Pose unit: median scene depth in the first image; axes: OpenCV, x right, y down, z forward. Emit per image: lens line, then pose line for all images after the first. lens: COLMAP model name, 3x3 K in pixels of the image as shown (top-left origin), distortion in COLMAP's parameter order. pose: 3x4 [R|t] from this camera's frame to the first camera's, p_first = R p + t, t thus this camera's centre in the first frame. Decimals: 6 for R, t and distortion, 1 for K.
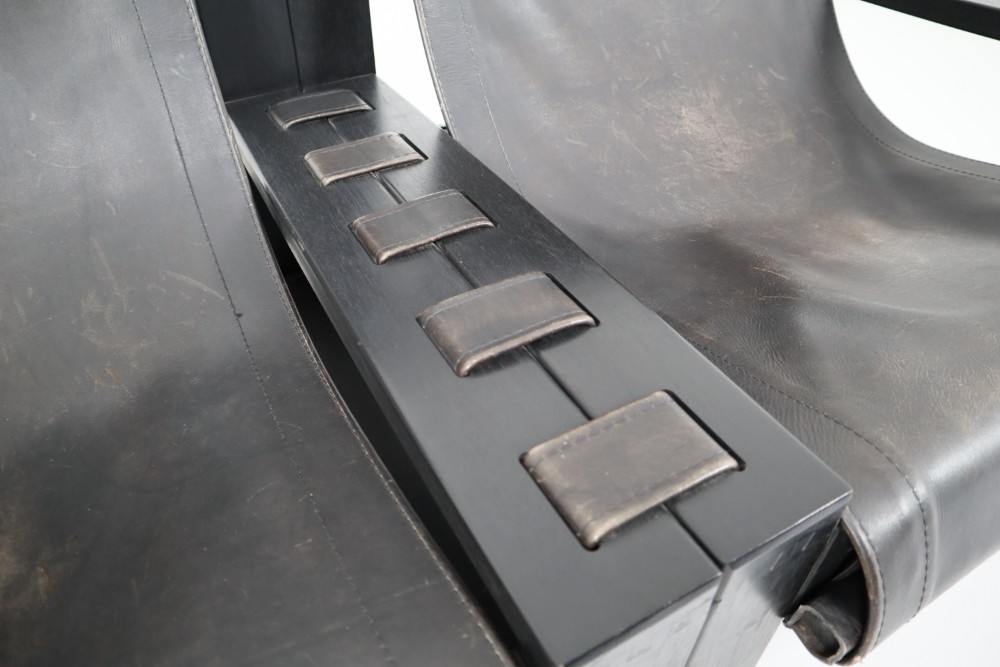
lens RADIAL K [[665.2, 0, 500.0], [0, 665.2, 333.5], [0, 0, 1]] dist [-0.079698, 0.001232]
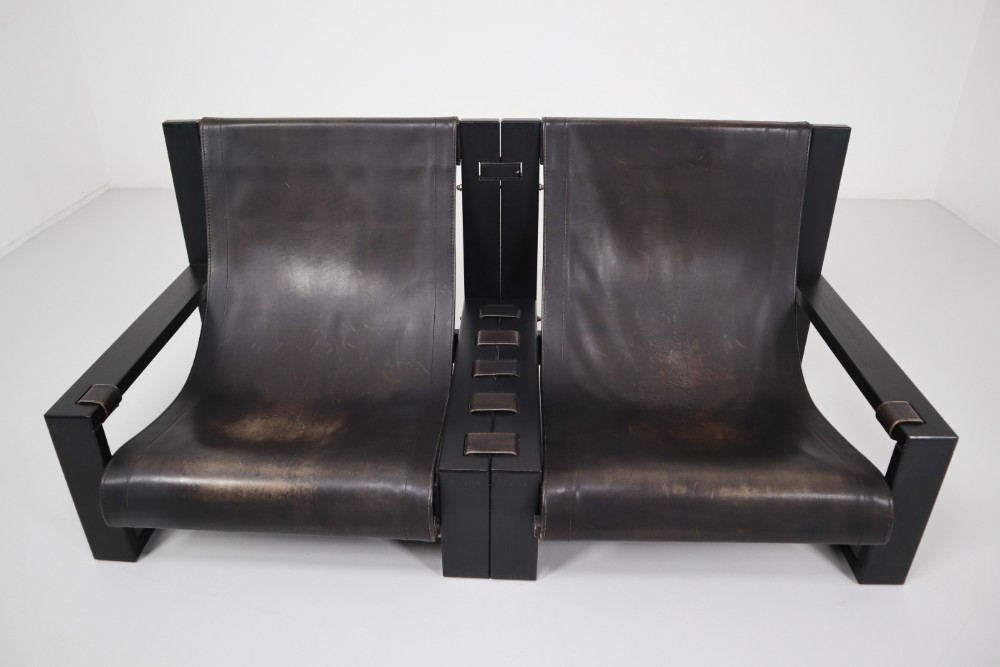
lens RADIAL K [[736.9, 0, 497.0], [0, 736.9, 321.0], [0, 0, 1]] dist [-0.085347, 0.001126]
pose [[0.857650, 0.236004, -0.456880, 0.841654], [-0.330669, 0.933527, -0.138509, 0.049768], [0.393822, 0.269868, 0.878679, -1.183587]]
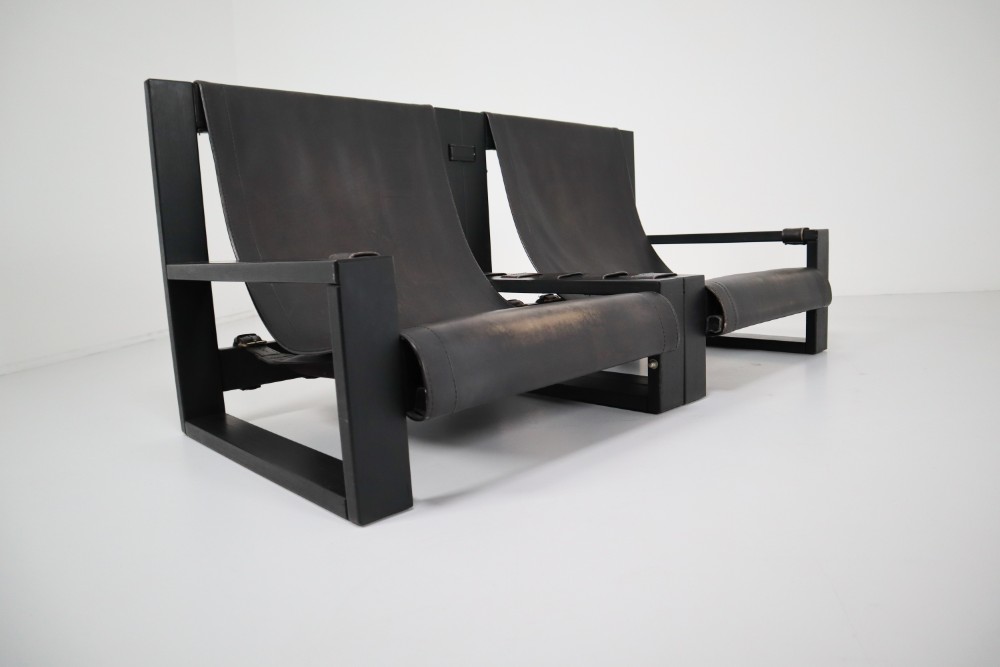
lens RADIAL K [[665.2, 0, 500.0], [0, 665.2, 333.5], [0, 0, 1]] dist [-0.079698, 0.001232]
pose [[0.965964, -0.085630, 0.244091, -0.802637], [0.203723, 0.833325, -0.513874, 1.095814], [-0.159404, 0.546111, 0.822407, -0.940081]]
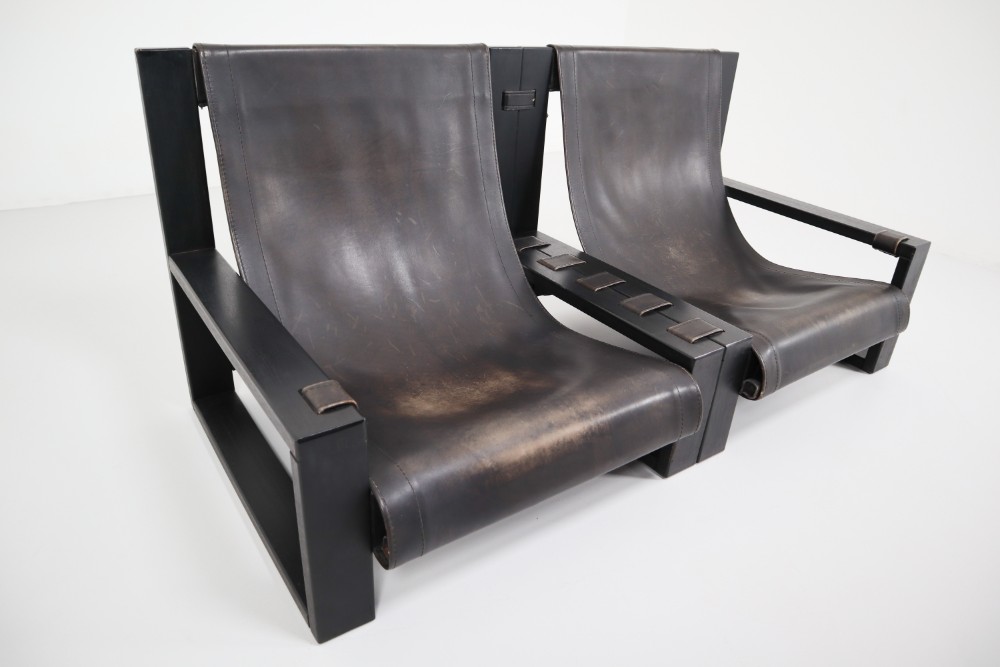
lens RADIAL K [[665.2, 0, 500.0], [0, 665.2, 333.5], [0, 0, 1]] dist [-0.079698, 0.001232]
pose [[0.992246, -0.002454, 0.124267, -0.605631], [0.030340, 0.974342, -0.223019, 0.450519], [-0.120531, 0.225060, 0.966861, -1.102495]]
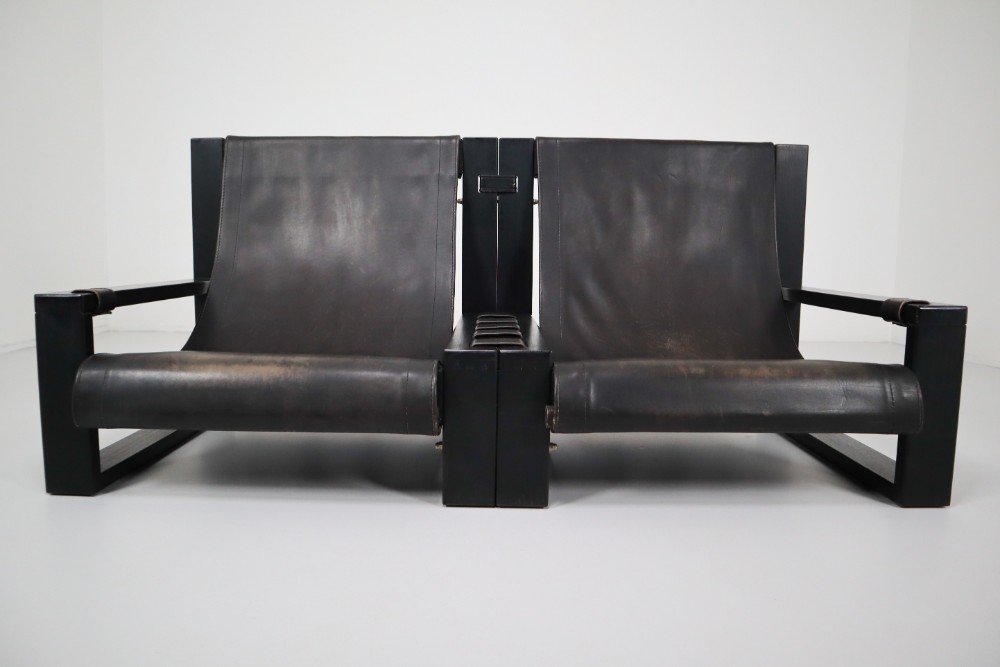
lens RADIAL K [[710.1, 0, 500.0], [0, 710.1, 333.5], [0, 0, 1]] dist [-0.083198, 0.002806]
pose [[0.876761, 0.062157, -0.476892, 0.879411], [-0.318670, 0.817762, -0.479286, 0.852384], [0.360193, 0.572191, 0.736790, -0.781083]]
